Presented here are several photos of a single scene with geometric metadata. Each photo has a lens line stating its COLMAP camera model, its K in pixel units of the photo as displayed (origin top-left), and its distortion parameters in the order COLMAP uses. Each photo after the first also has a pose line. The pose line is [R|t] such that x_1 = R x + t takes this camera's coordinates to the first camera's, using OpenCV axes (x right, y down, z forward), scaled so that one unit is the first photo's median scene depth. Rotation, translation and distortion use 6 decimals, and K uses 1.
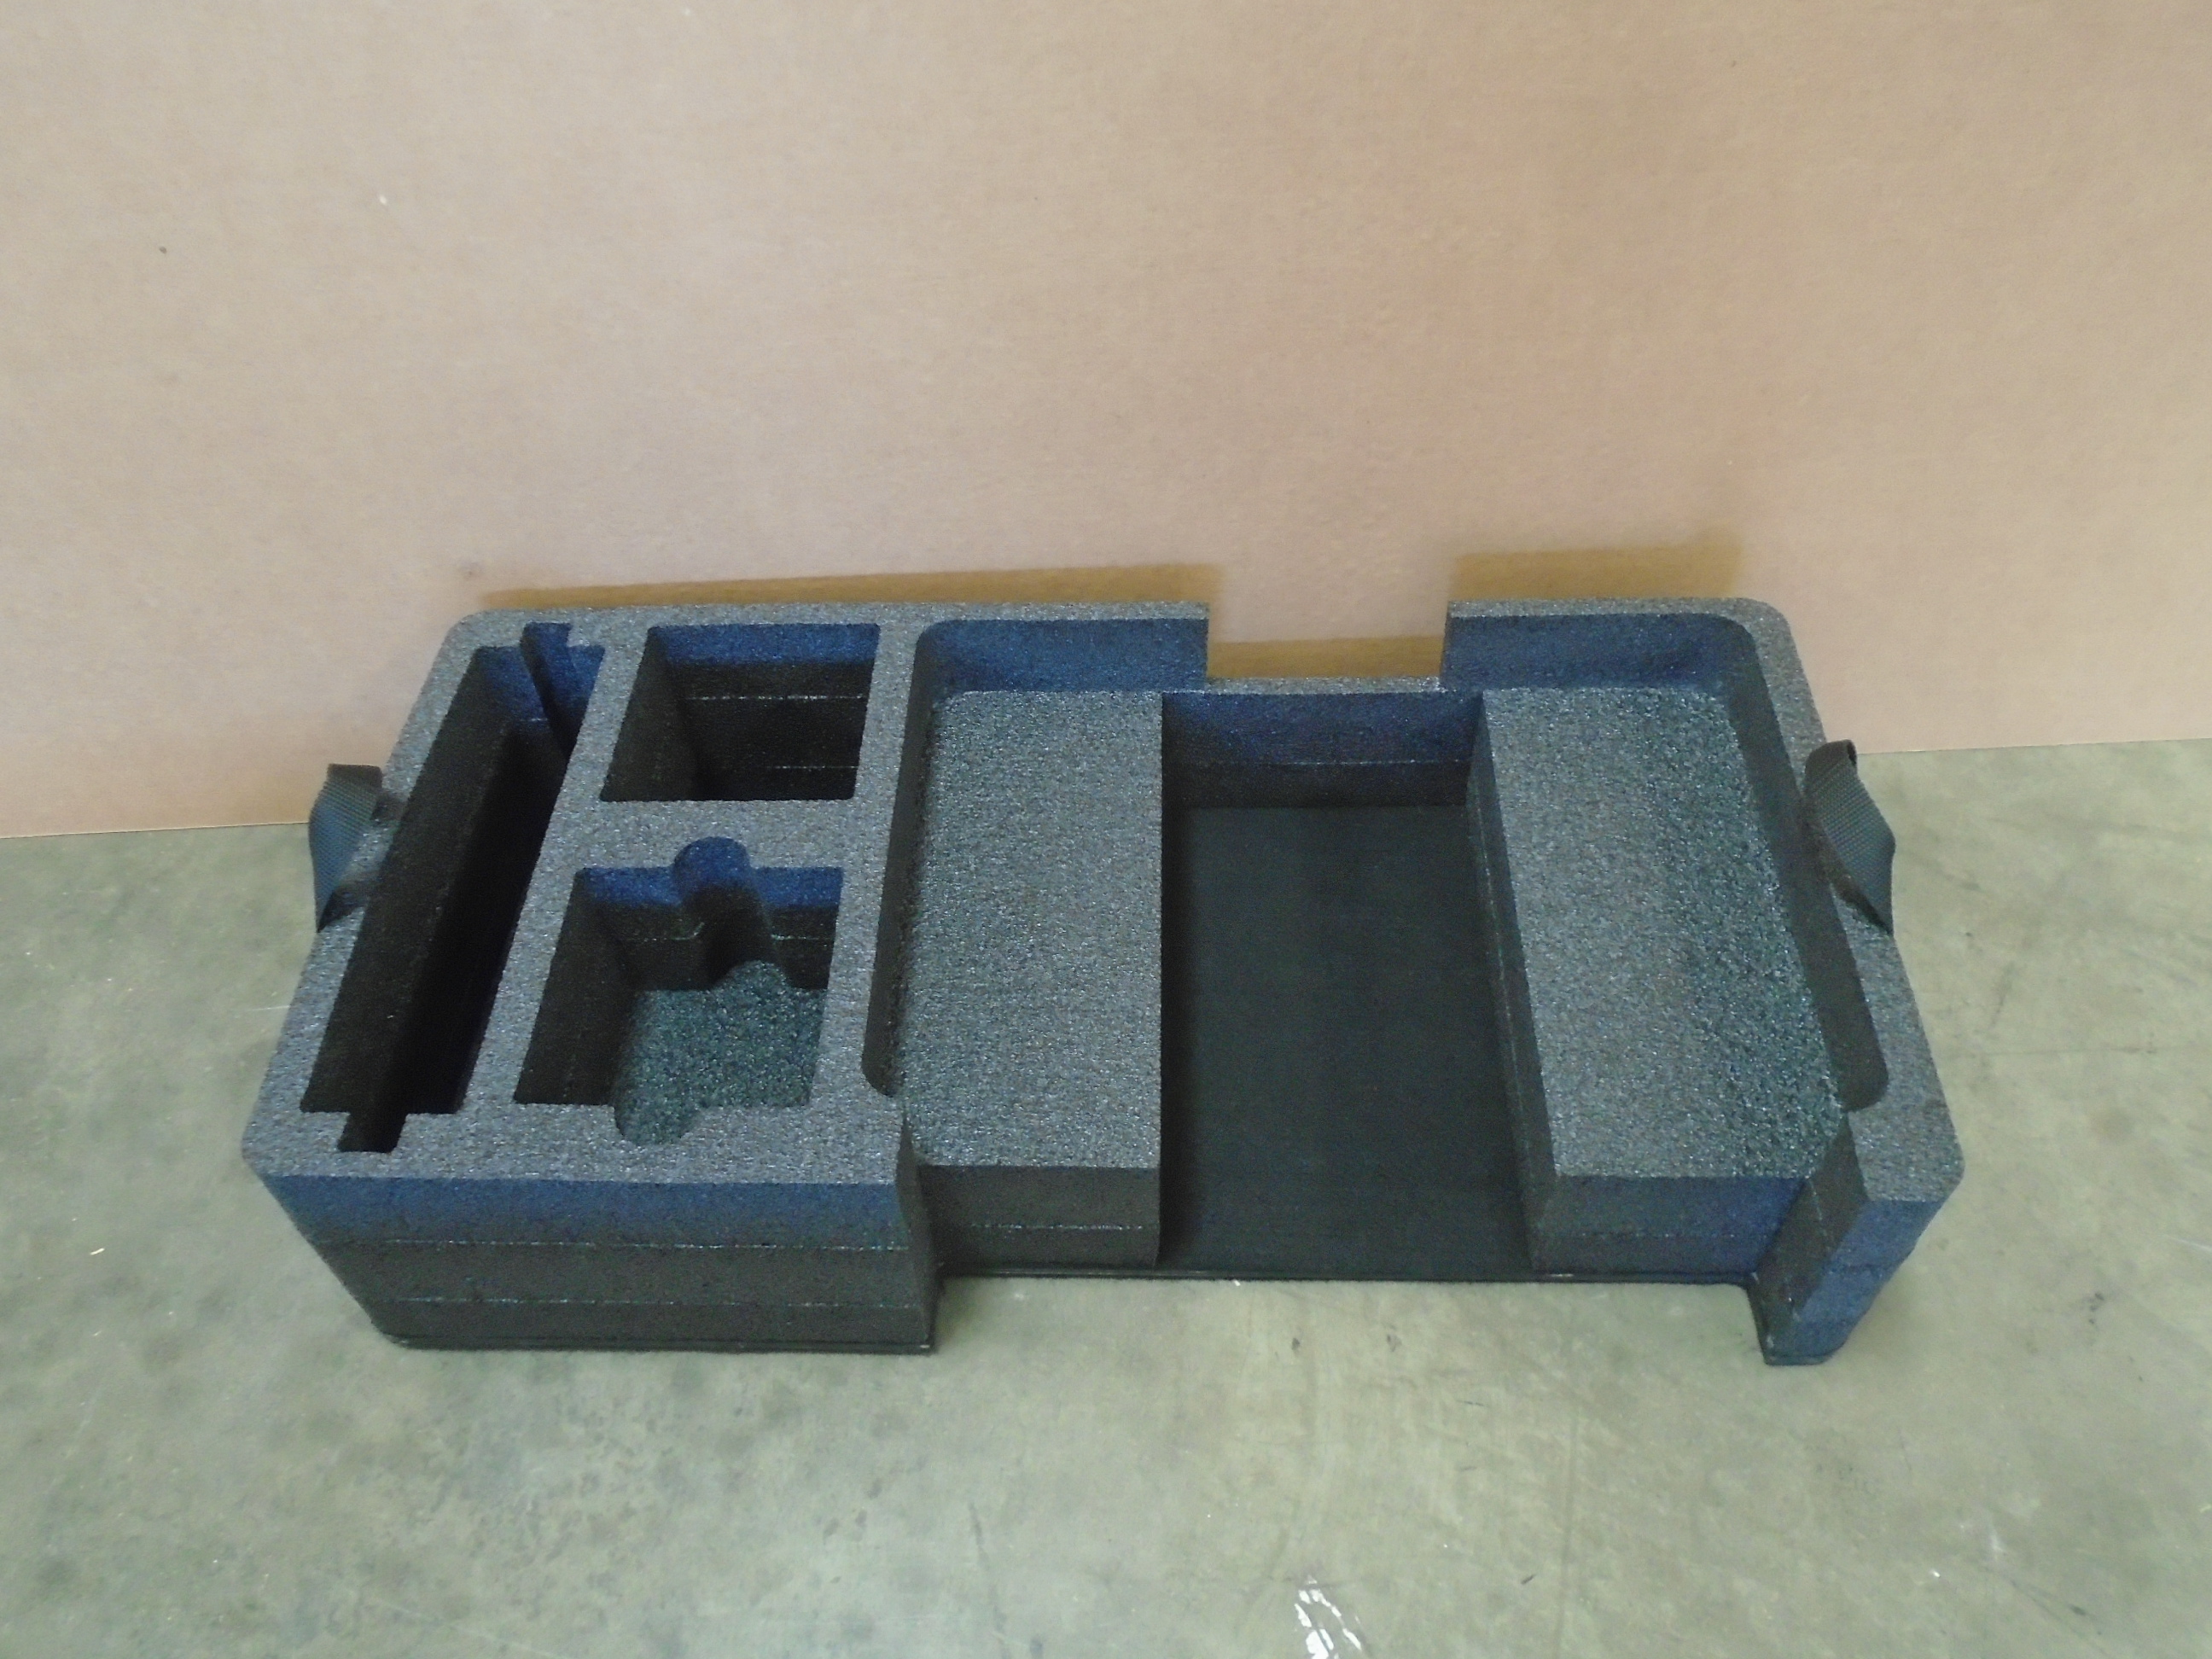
lens RADIAL K [[1698.9, 0, 1089.5], [0, 1698.9, 829.7], [0, 0, 1]] dist [-0.012778, 0.003685]
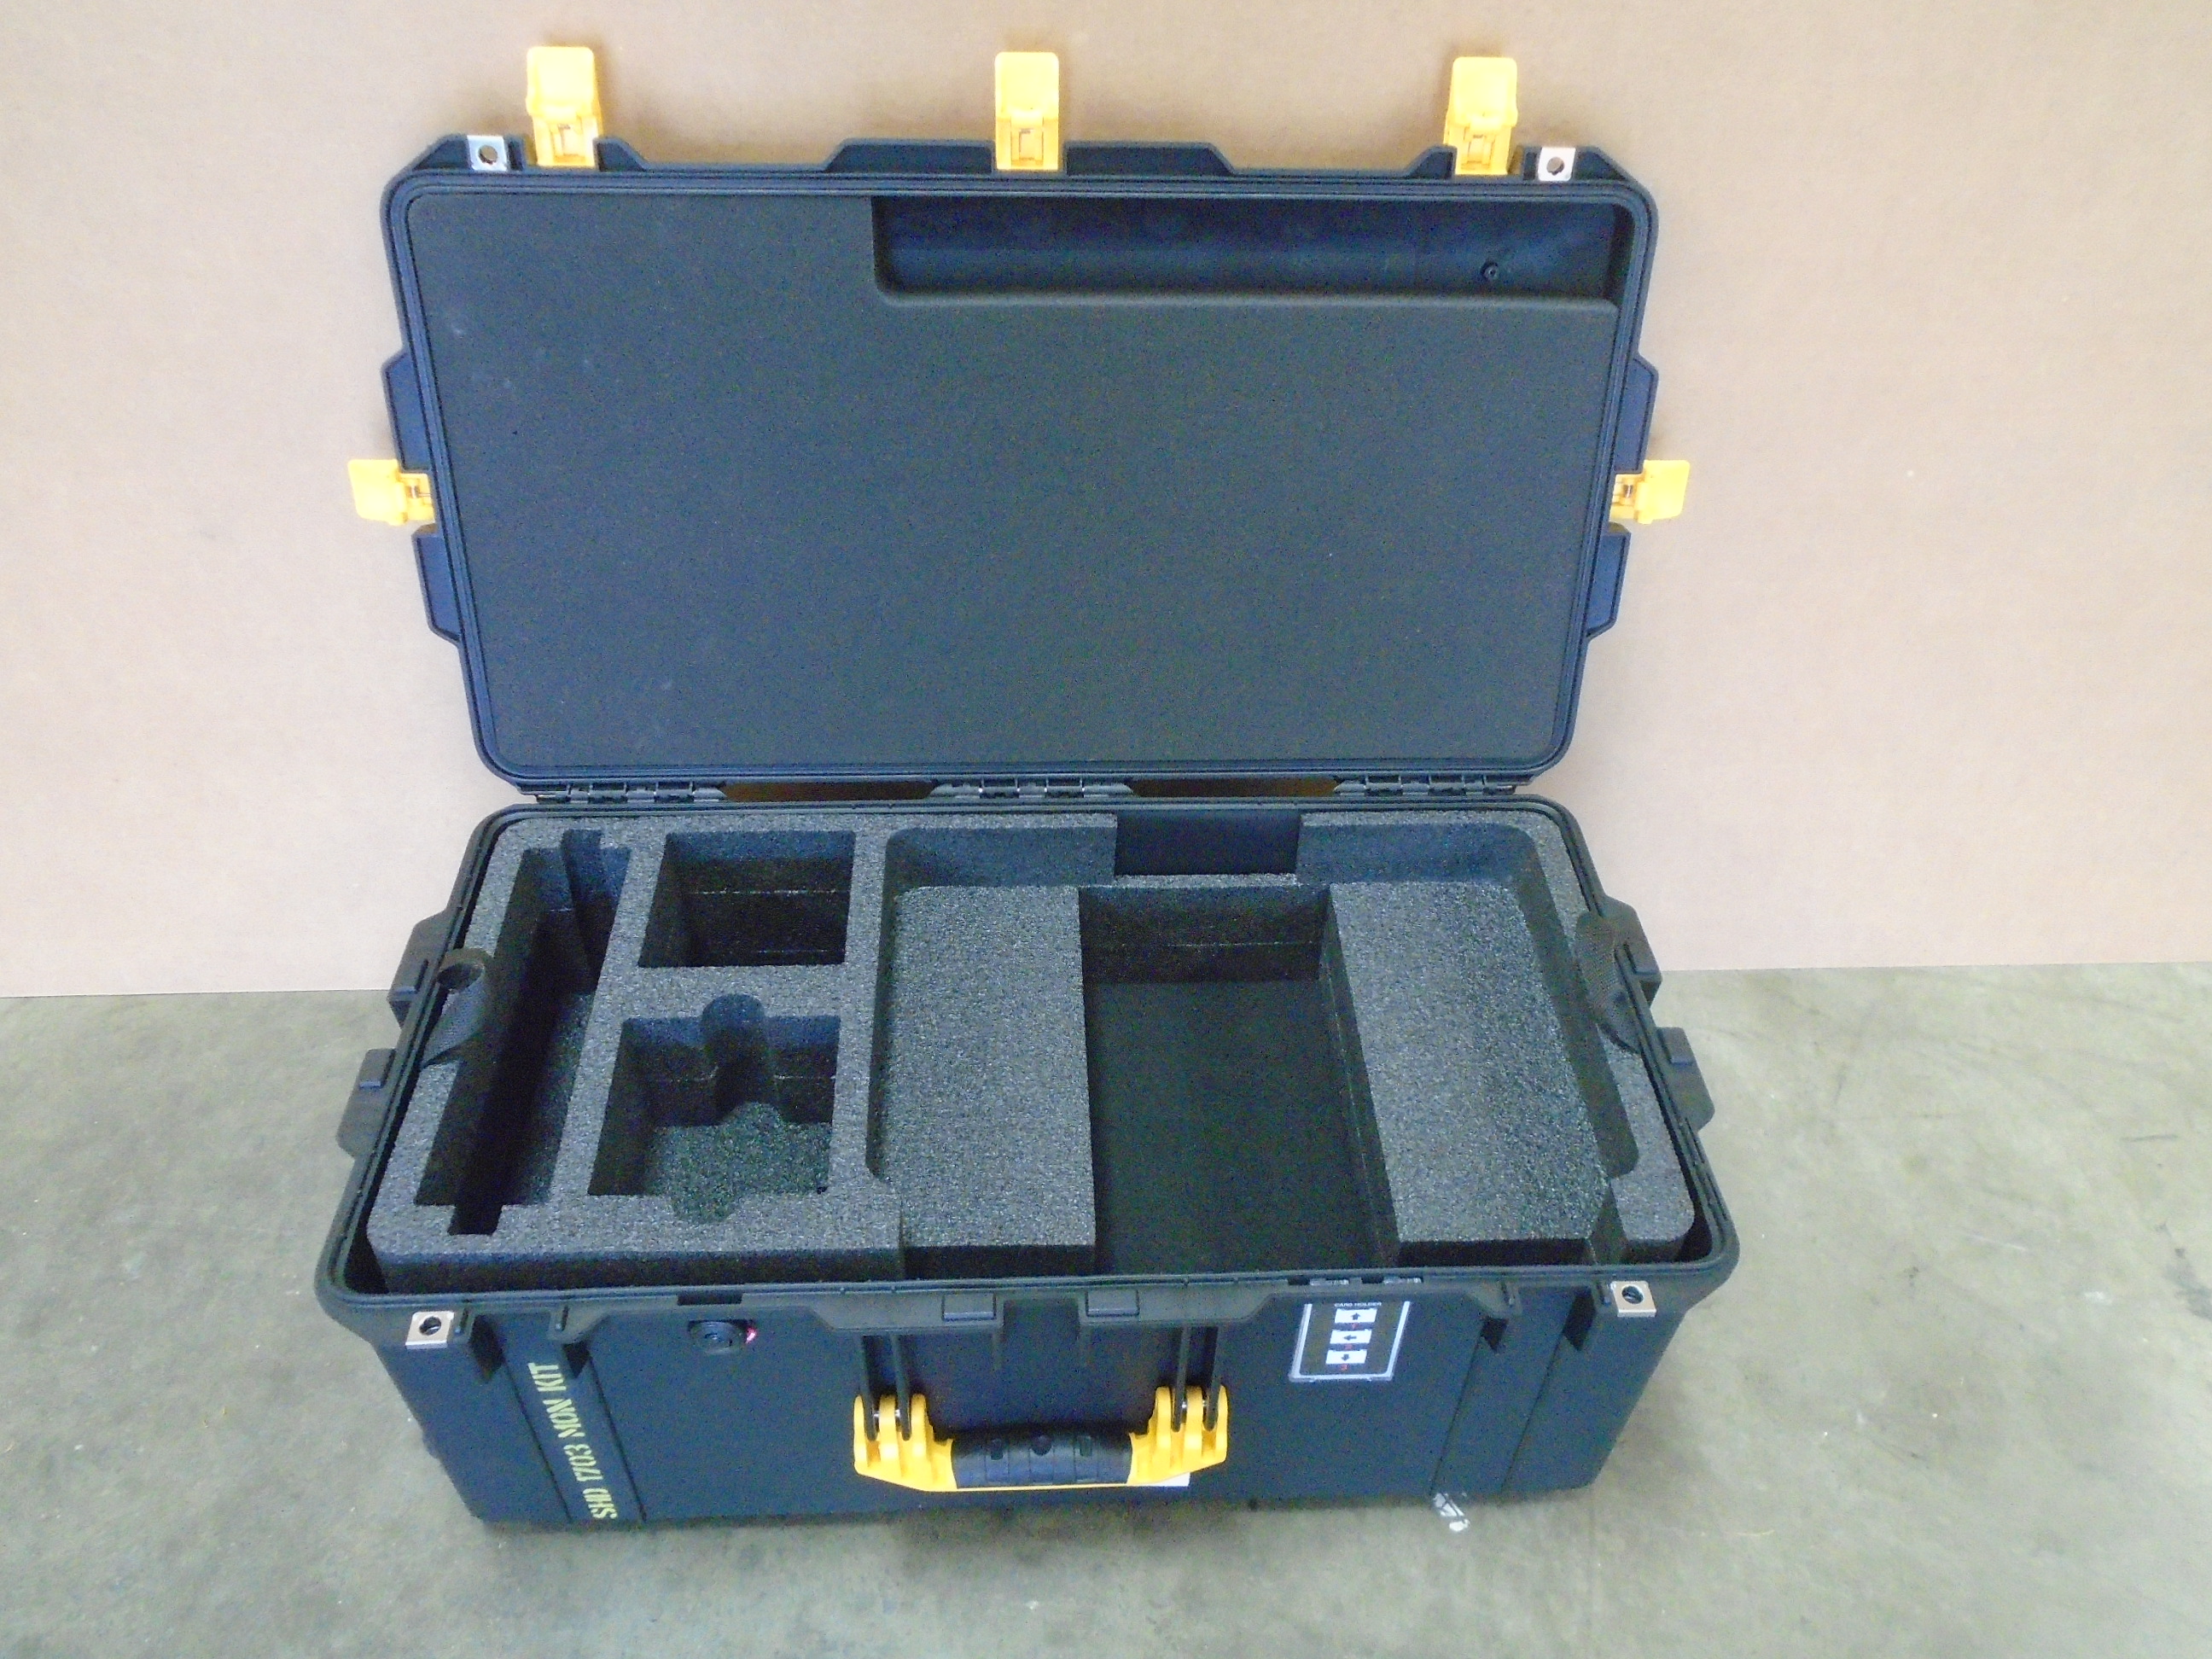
lens RADIAL K [[1698.9, 0, 1084.4], [0, 1698.9, 841.1], [0, 0, 1]] dist [-0.012778, 0.003685]
pose [[0.995841, 0.001195, 0.091097, -0.077059], [0.011864, 0.989699, -0.142674, 0.074342], [-0.090329, 0.143161, 0.985569, -0.277060]]
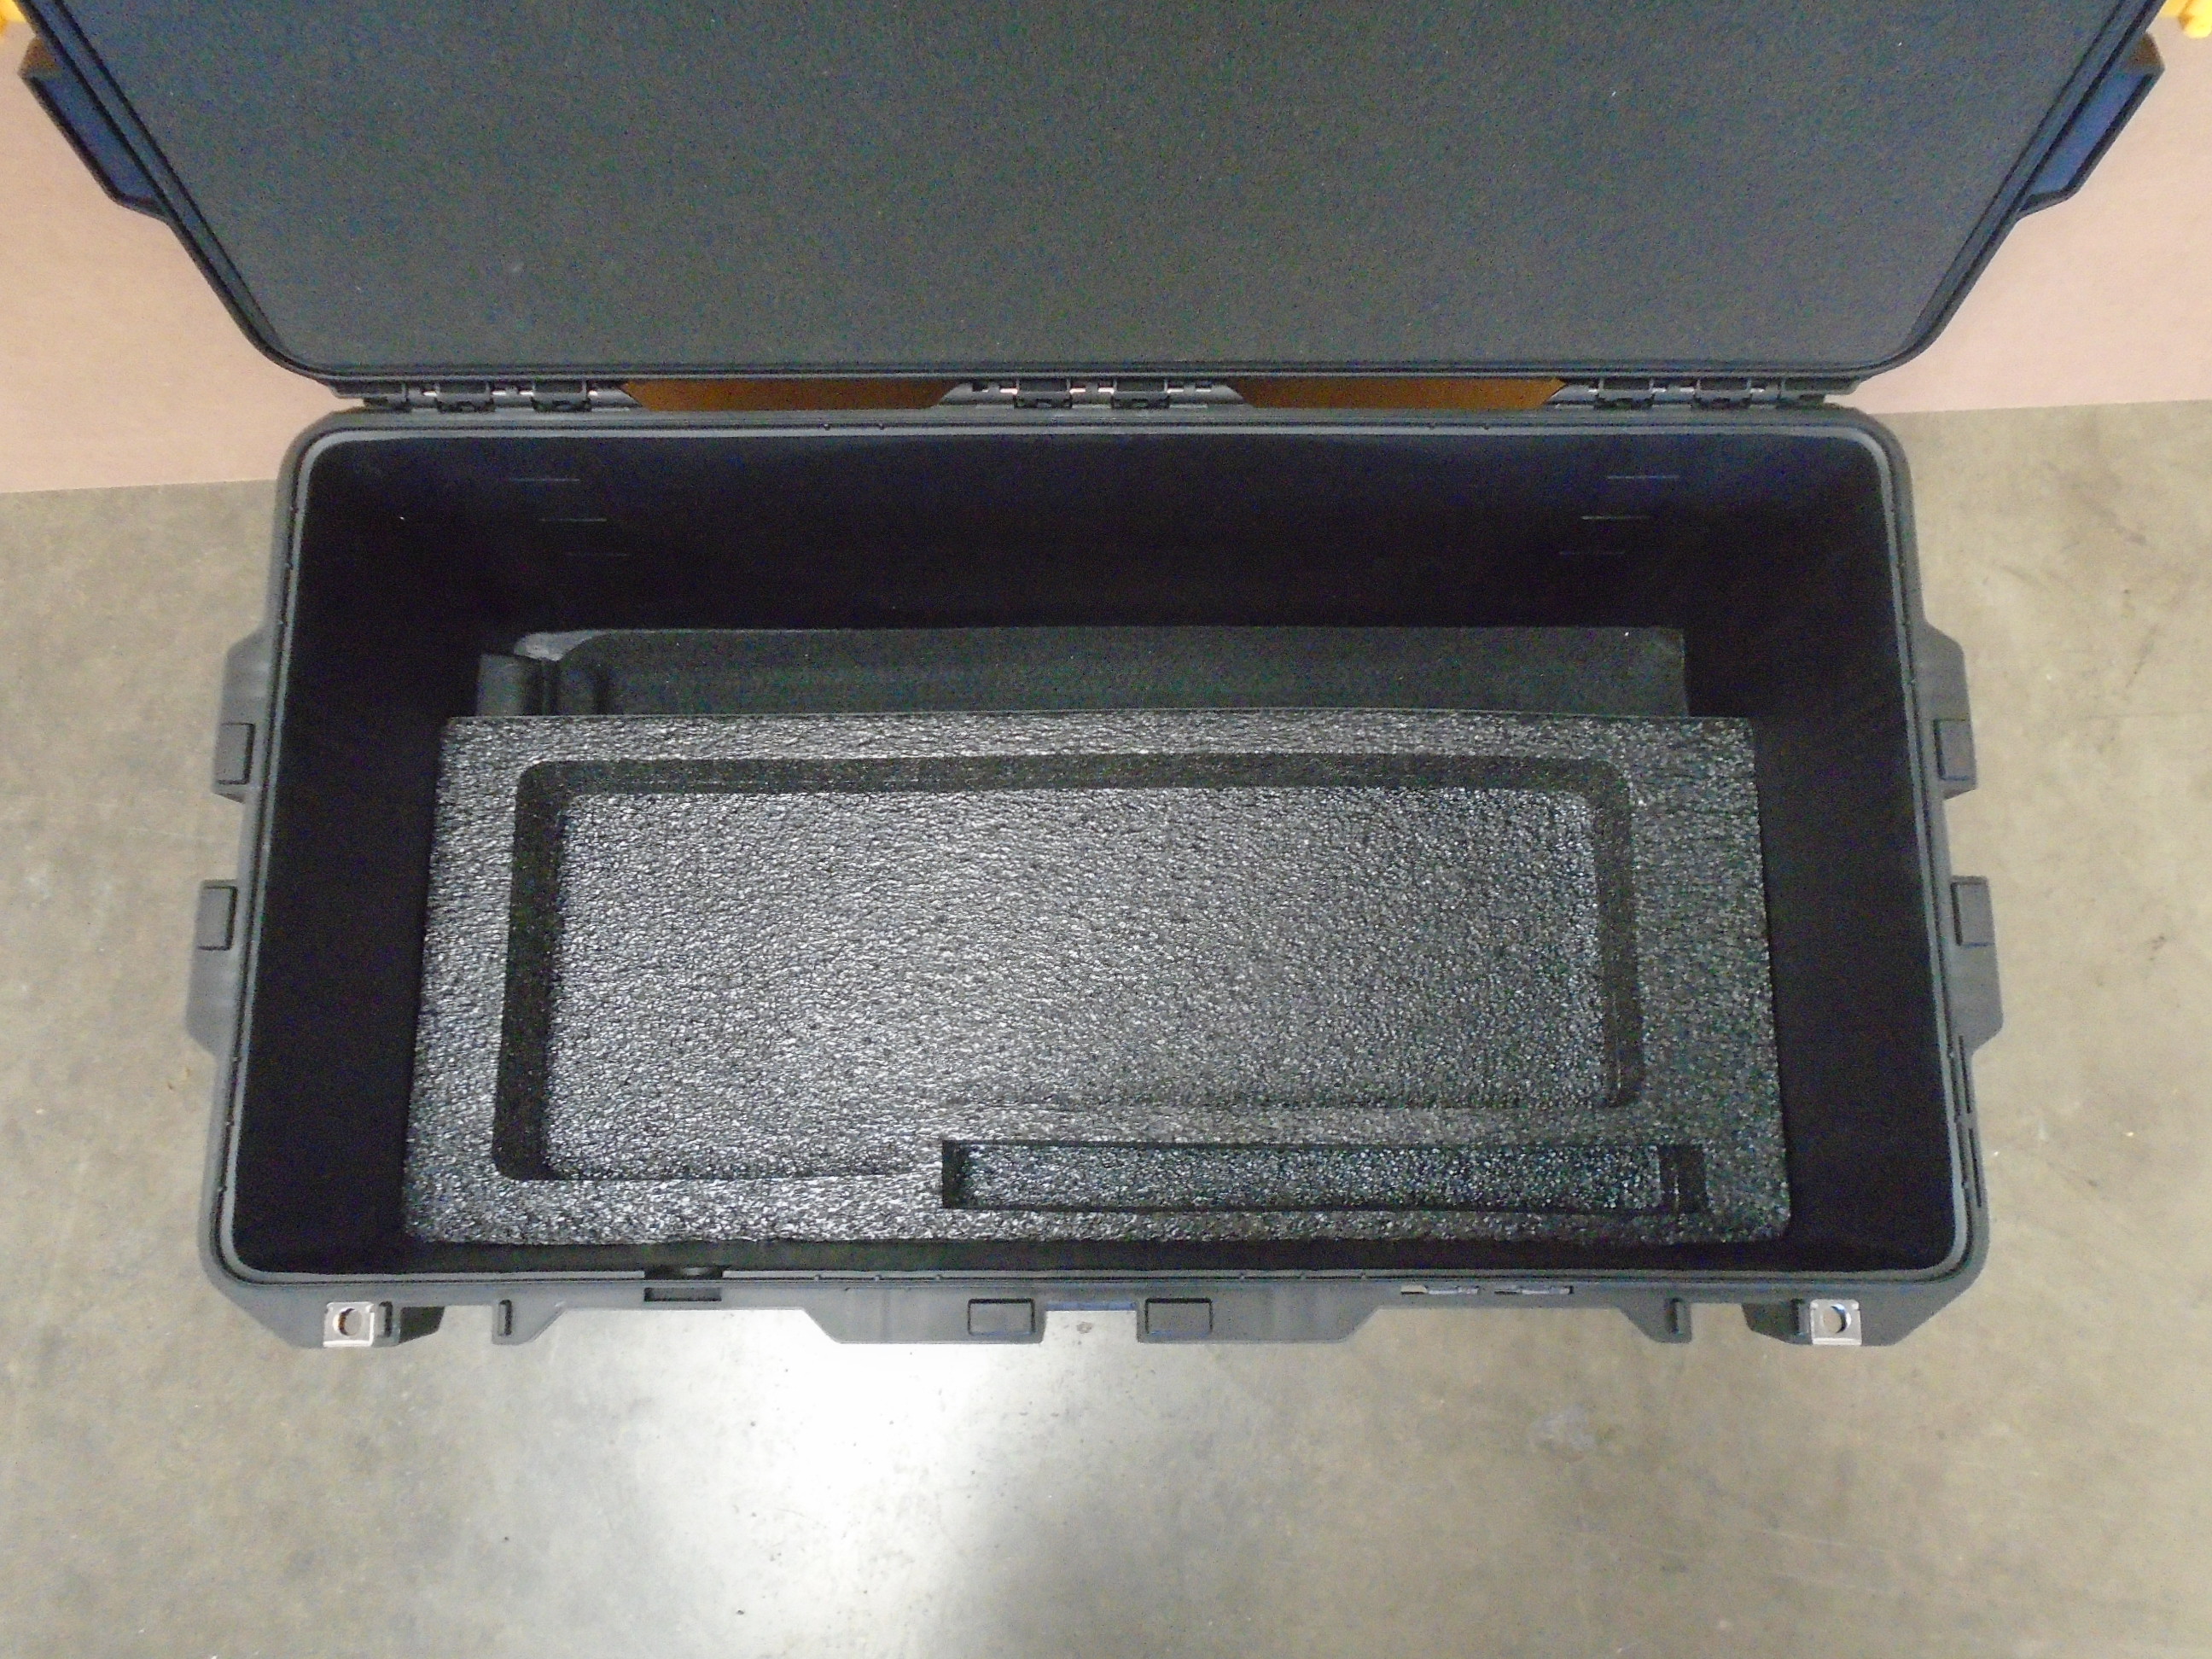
lens RADIAL K [[1698.9, 0, 1088.7], [0, 1698.9, 826.1], [0, 0, 1]] dist [-0.012778, 0.003685]
pose [[0.998949, -0.023722, 0.039207, -0.035430], [0.002099, 0.878373, 0.477971, -0.416023], [-0.045777, -0.477386, 0.877500, 0.180144]]
